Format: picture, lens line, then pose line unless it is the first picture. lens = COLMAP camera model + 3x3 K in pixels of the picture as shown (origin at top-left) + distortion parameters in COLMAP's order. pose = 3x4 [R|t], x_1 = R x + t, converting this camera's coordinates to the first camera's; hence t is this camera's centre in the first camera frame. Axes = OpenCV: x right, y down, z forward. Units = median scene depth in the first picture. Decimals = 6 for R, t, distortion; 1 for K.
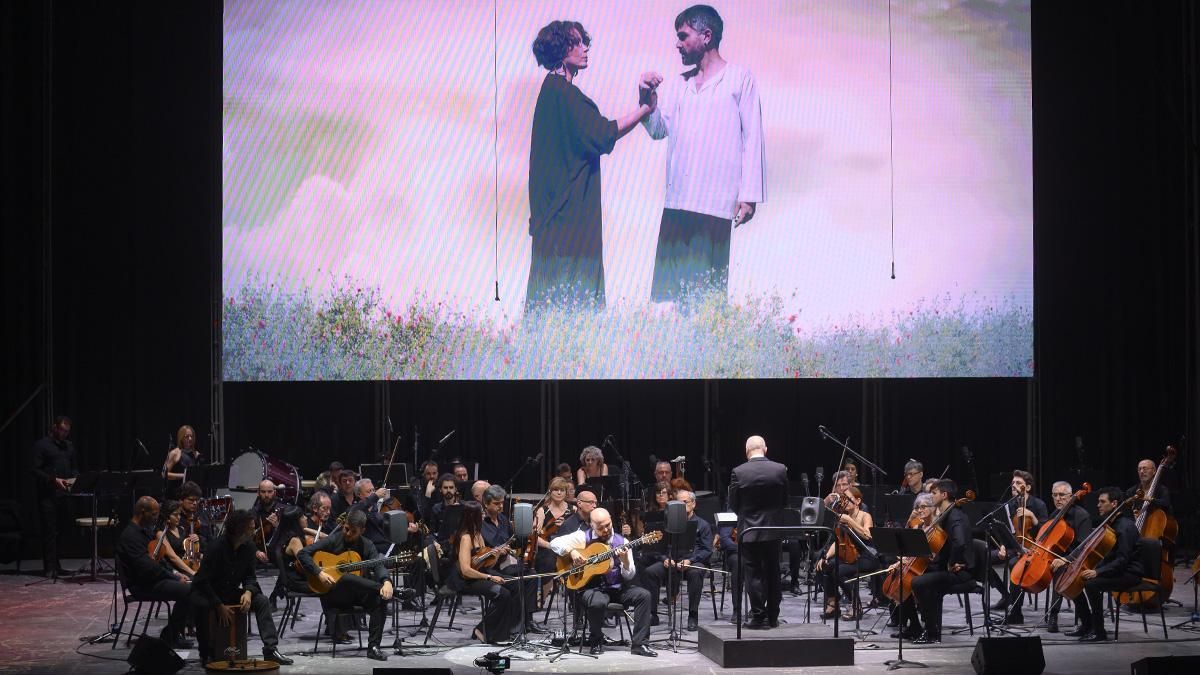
lens RADIAL K [[2518.1, 0, 601.2], [0, 2518.1, 341.2], [0, 0, 1]] dist [-0.053934, 0.000000]
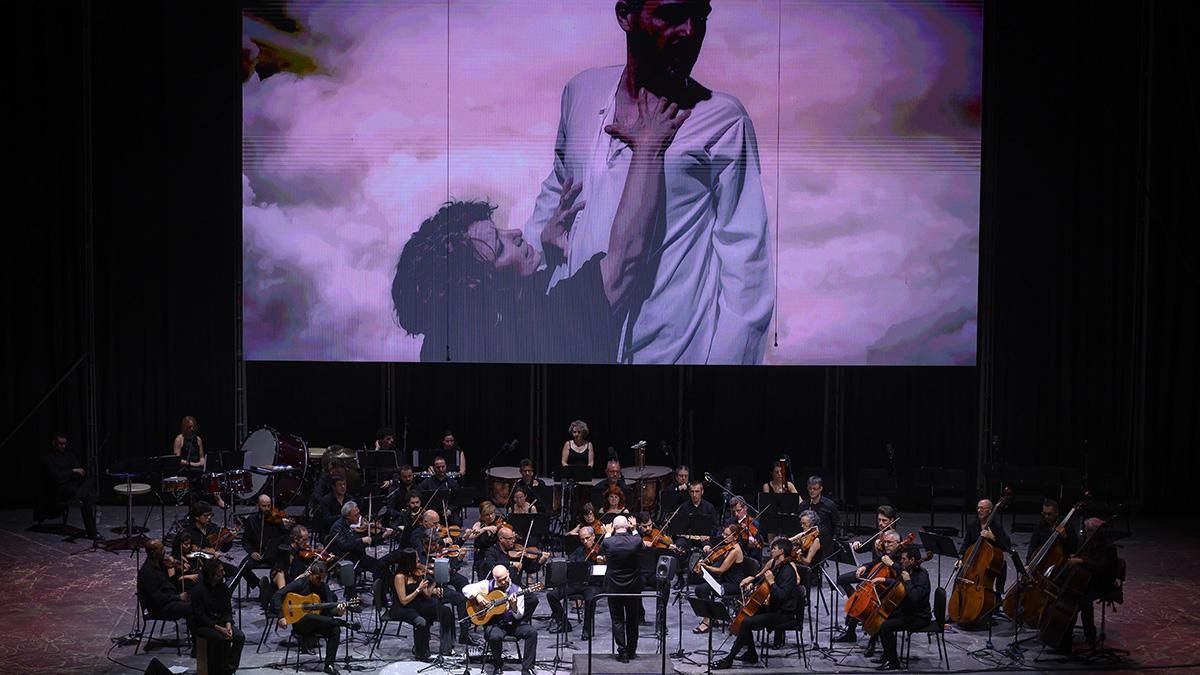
lens RADIAL K [[3917.3, 0, 600.1], [0, 3917.3, 336.8], [0, 0, 1]] dist [-0.018188, 0.000000]
pose [[0.995431, 0.024029, -0.092406, 0.233413], [-0.010516, 0.989517, 0.144030, -0.339832], [0.094898, -0.142401, 0.985249, -0.973958]]
